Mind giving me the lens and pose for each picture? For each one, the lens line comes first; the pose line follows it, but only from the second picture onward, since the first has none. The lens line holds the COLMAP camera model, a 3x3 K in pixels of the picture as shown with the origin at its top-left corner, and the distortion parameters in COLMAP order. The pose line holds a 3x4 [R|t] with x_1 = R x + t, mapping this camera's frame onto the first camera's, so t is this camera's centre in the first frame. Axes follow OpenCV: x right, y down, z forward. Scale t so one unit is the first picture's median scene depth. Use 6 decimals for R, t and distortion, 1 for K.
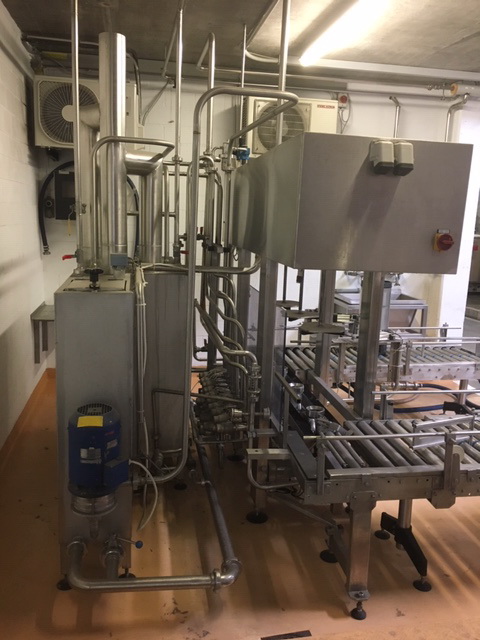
lens RADIAL K [[548.4, 0, 240.0], [0, 548.4, 320.0], [0, 0, 1]] dist [0.111268, -0.171275]
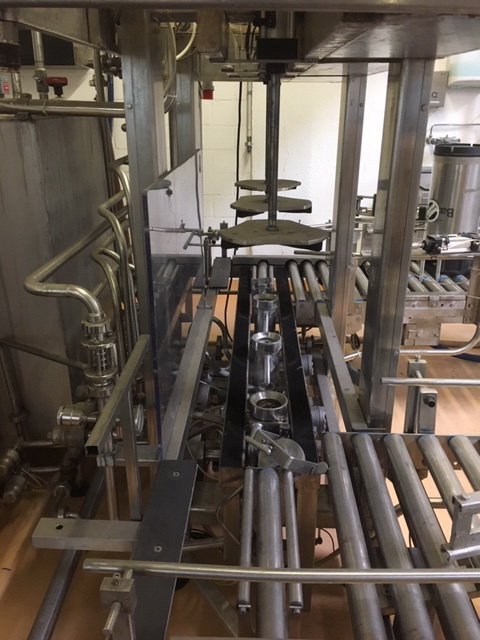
lens RADIAL K [[548.4, 0, 240.0], [0, 548.4, 320.0], [0, 0, 1]] dist [0.111268, -0.171275]
pose [[0.980574, 0.037738, -0.192484, 0.187936], [-0.001156, 0.982413, 0.186718, -0.000419], [0.196145, -0.182868, 0.963372, 0.495622]]
